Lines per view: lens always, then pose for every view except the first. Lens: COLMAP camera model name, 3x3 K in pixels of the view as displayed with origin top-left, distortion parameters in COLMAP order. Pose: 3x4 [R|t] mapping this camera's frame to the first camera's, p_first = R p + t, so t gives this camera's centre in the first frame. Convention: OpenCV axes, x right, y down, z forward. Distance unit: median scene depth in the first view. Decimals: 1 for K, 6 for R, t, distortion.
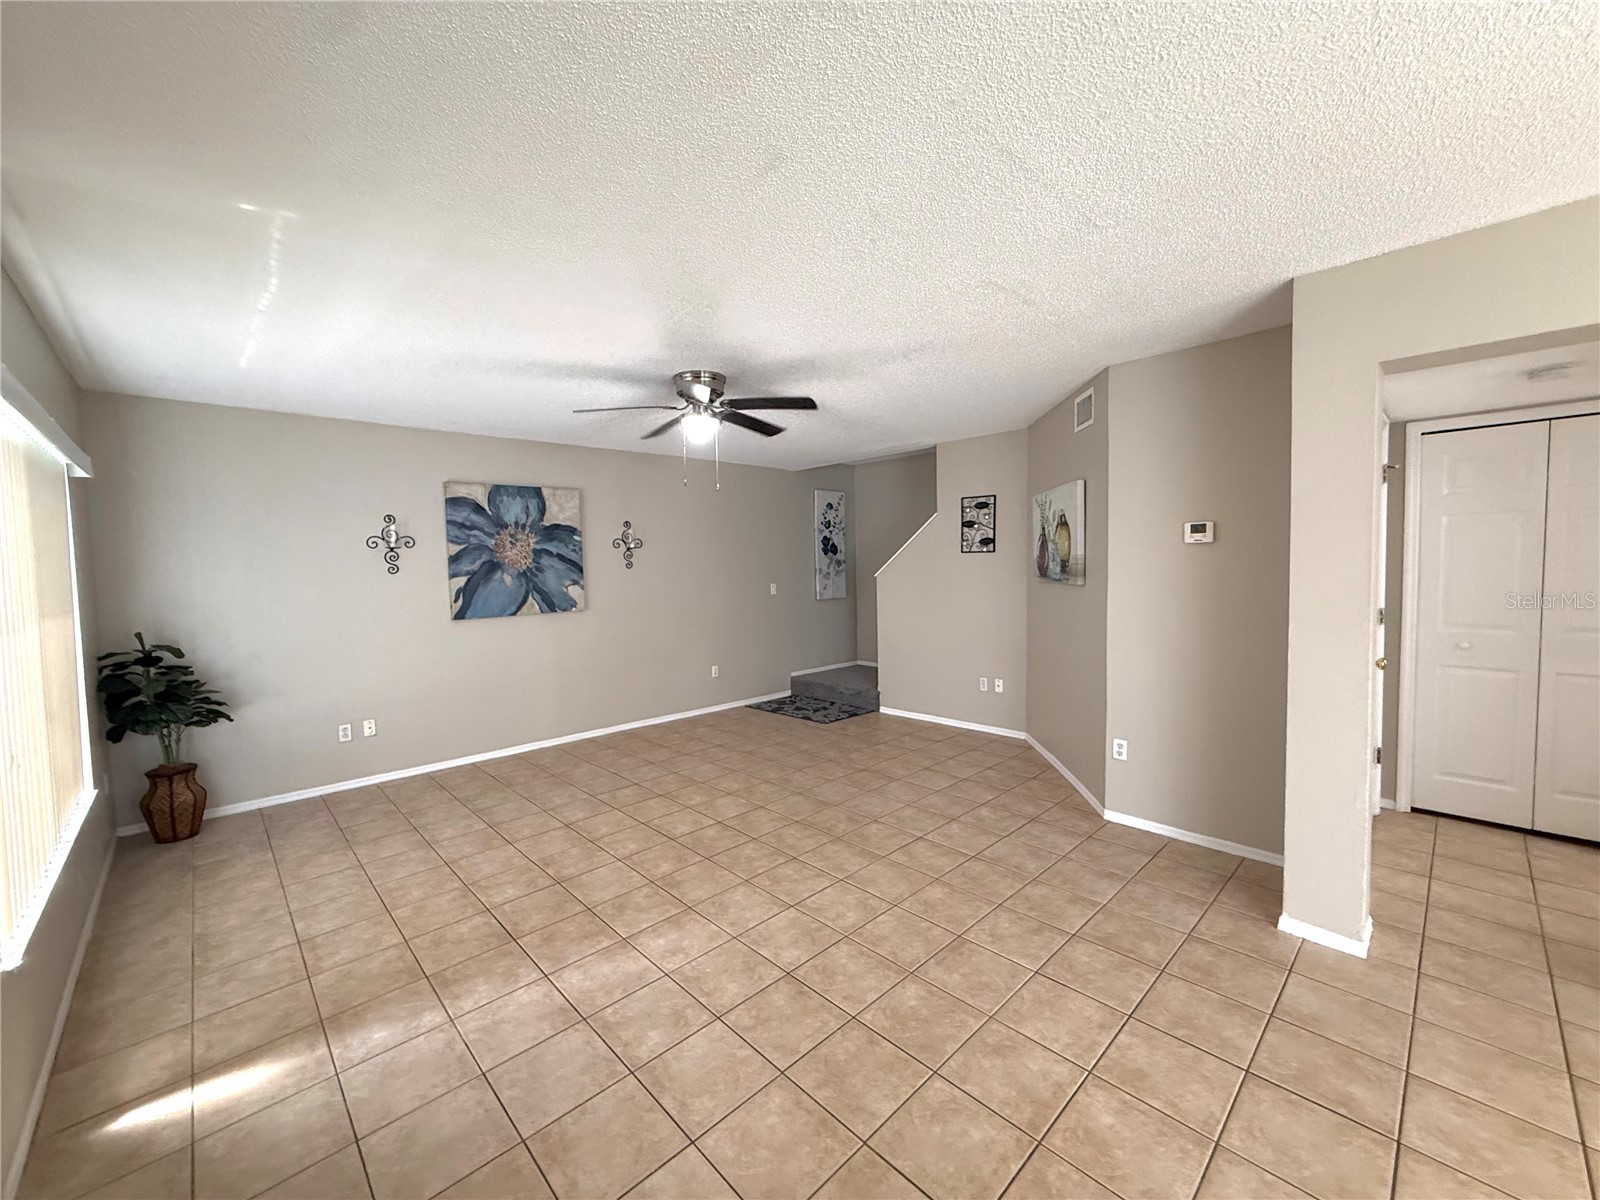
lens RADIAL K [[637.5, 0, 792.1], [0, 637.5, 601.9], [0, 0, 1]] dist [-0.002577, 0.001596]
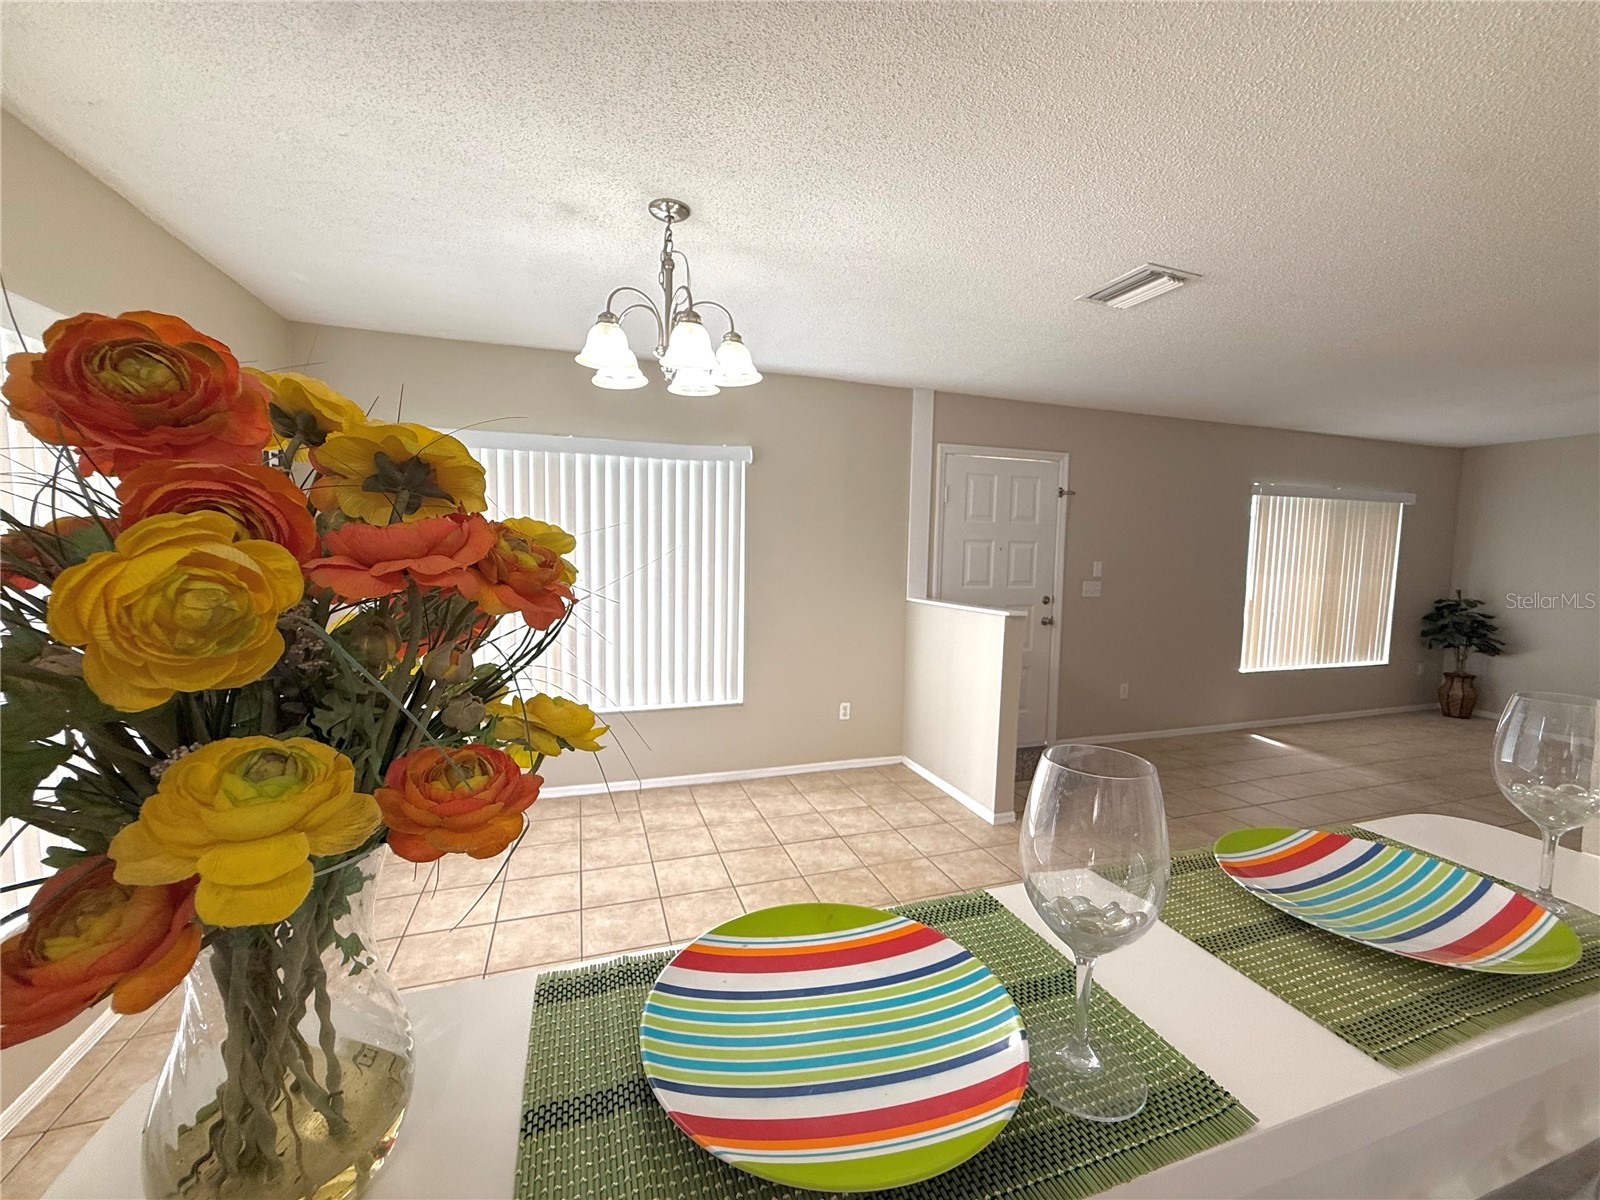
lens RADIAL K [[637.5, 0, 804.1], [0, 637.5, 597.9], [0, 0, 1]] dist [-0.002577, 0.001596]
pose [[-0.414275, 0.084941, -0.906179, 1.179699], [-0.064123, 0.990438, 0.122154, -0.025795], [0.907890, 0.108712, -0.404867, 0.104653]]
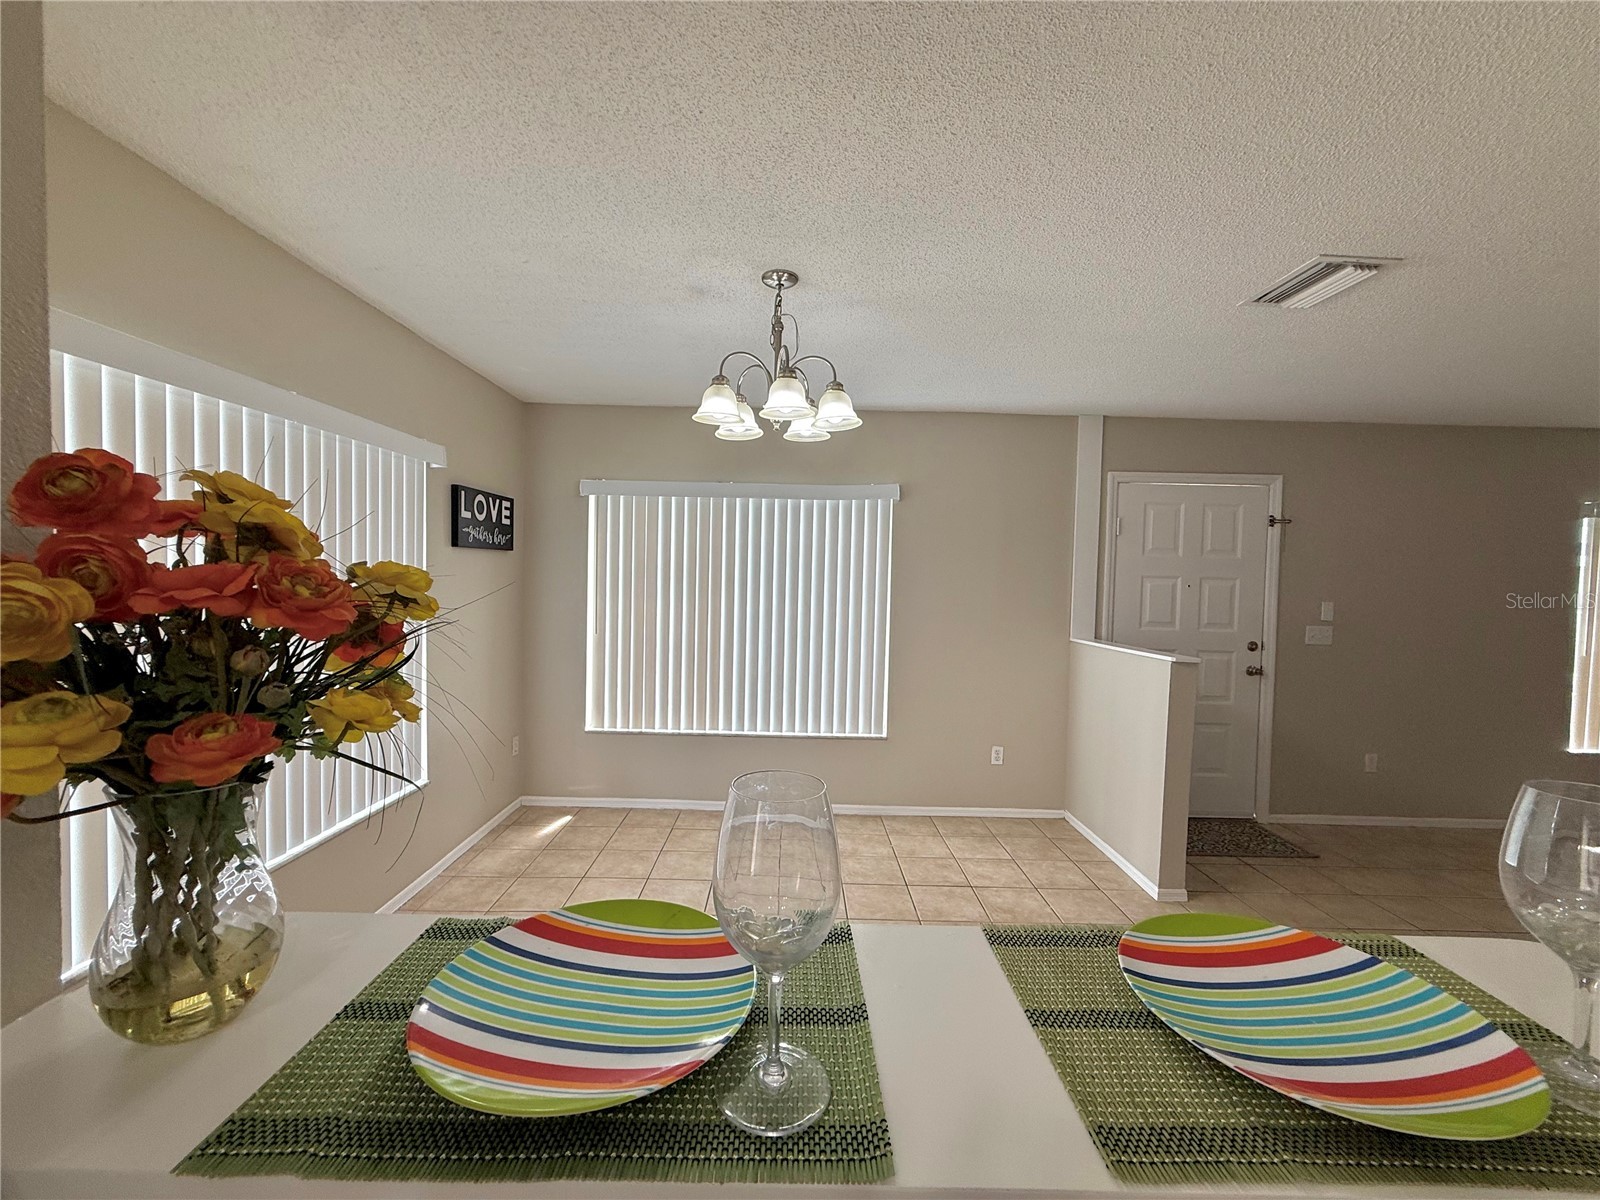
lens RADIAL K [[637.5, 0, 809.5], [0, 637.5, 598.6], [0, 0, 1]] dist [-0.002577, 0.001596]
pose [[-0.679796, 0.028436, -0.732850, 1.137251], [-0.052834, 0.994753, 0.087607, -0.033481], [0.731496, 0.098274, -0.674727, 0.200998]]
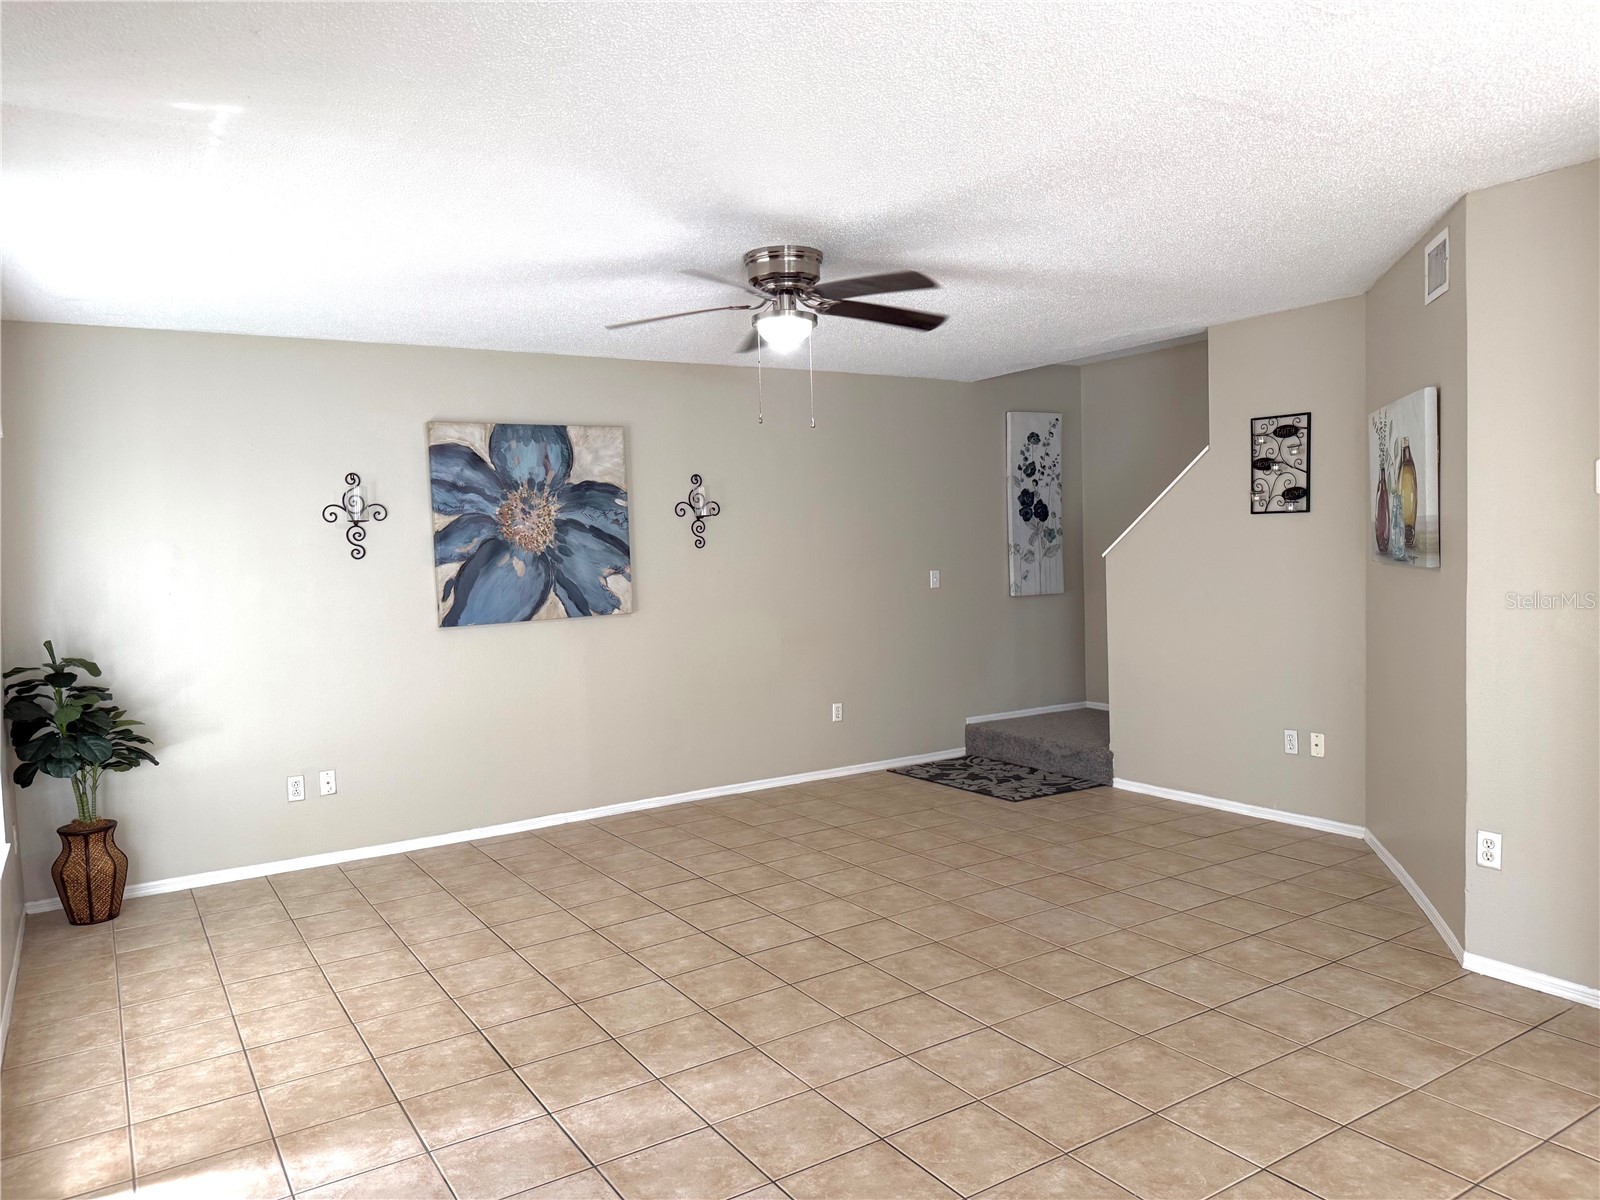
lens RADIAL K [[1122.3, 0, 796.6], [0, 1122.3, 604.7], [0, 0, 1]] dist [0.053029, -0.076772]
pose [[0.981498, -0.001376, -0.191465, 0.085456], [0.001666, 0.999998, 0.001354, 0.004986], [0.191463, -0.001648, 0.981498, -0.129423]]
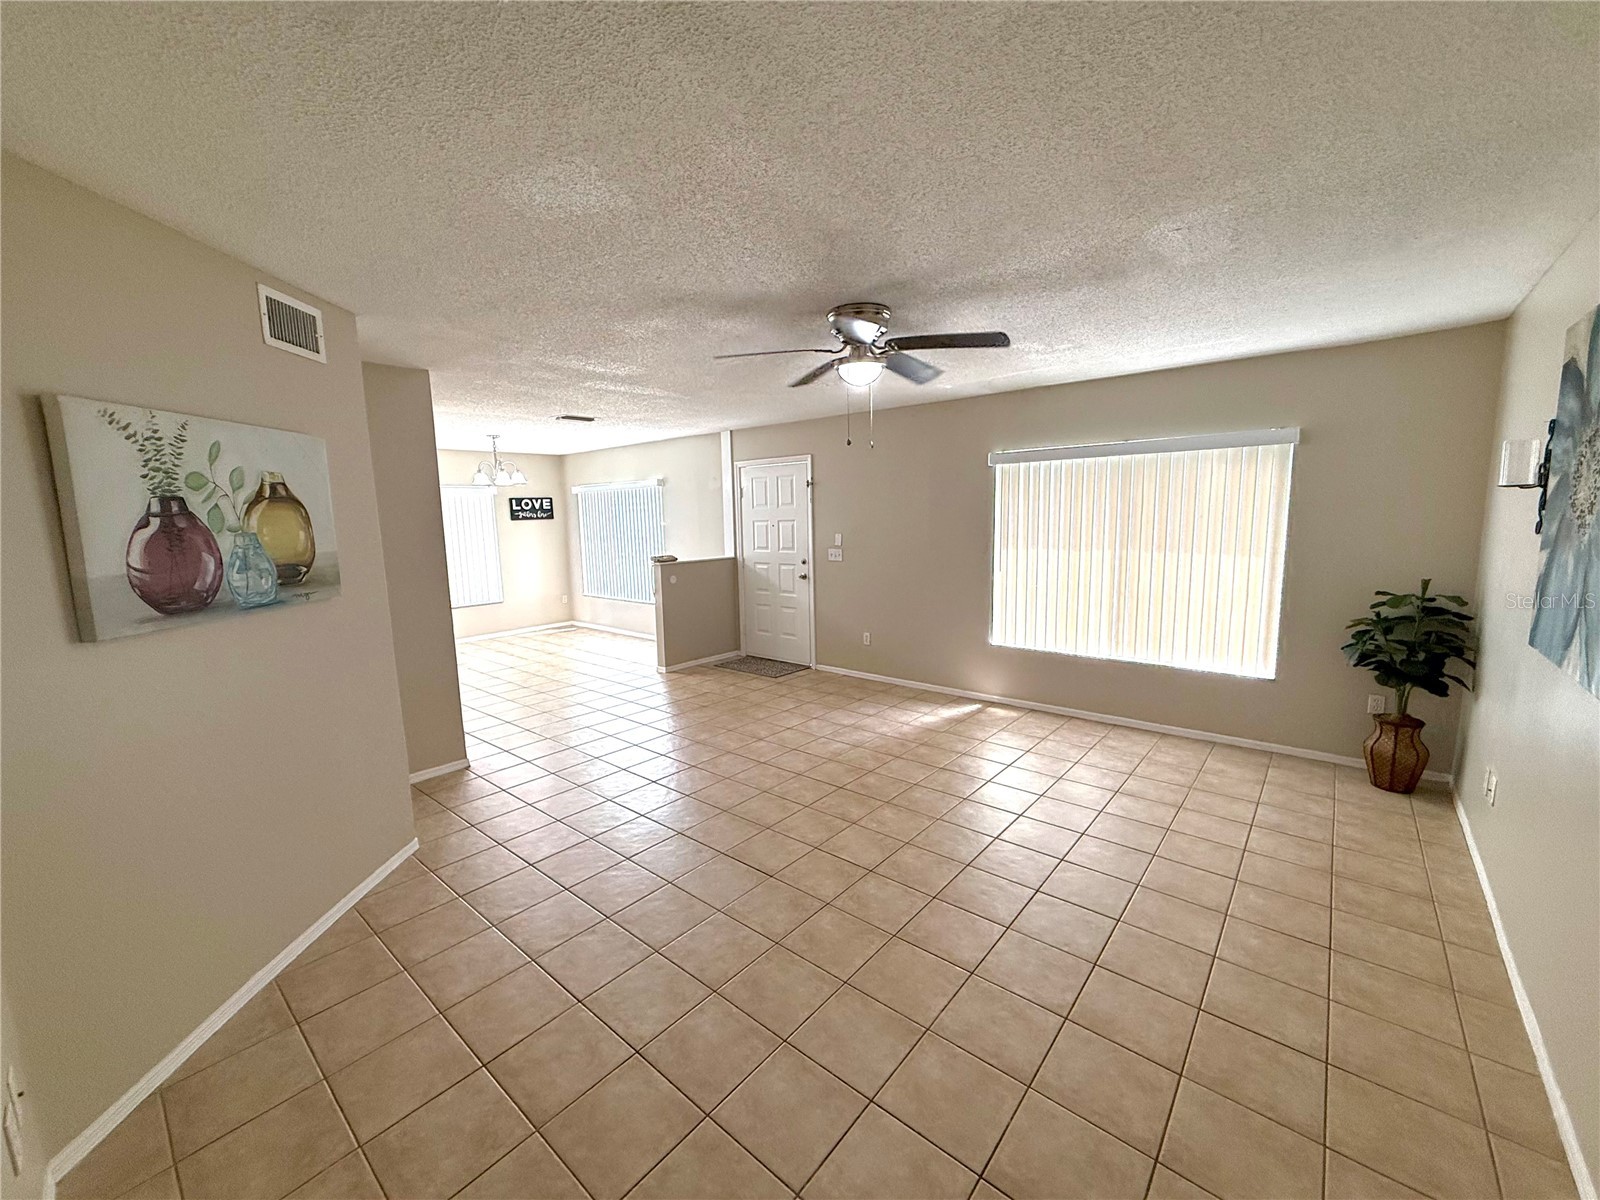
lens RADIAL K [[637.5, 0, 797.1], [0, 637.5, 589.1], [0, 0, 1]] dist [-0.002577, 0.001596]
pose [[-0.992394, 0.055926, -0.109664, 0.045658], [0.035396, 0.982862, 0.180915, -0.143843], [0.117902, 0.175658, -0.977366, 1.783742]]
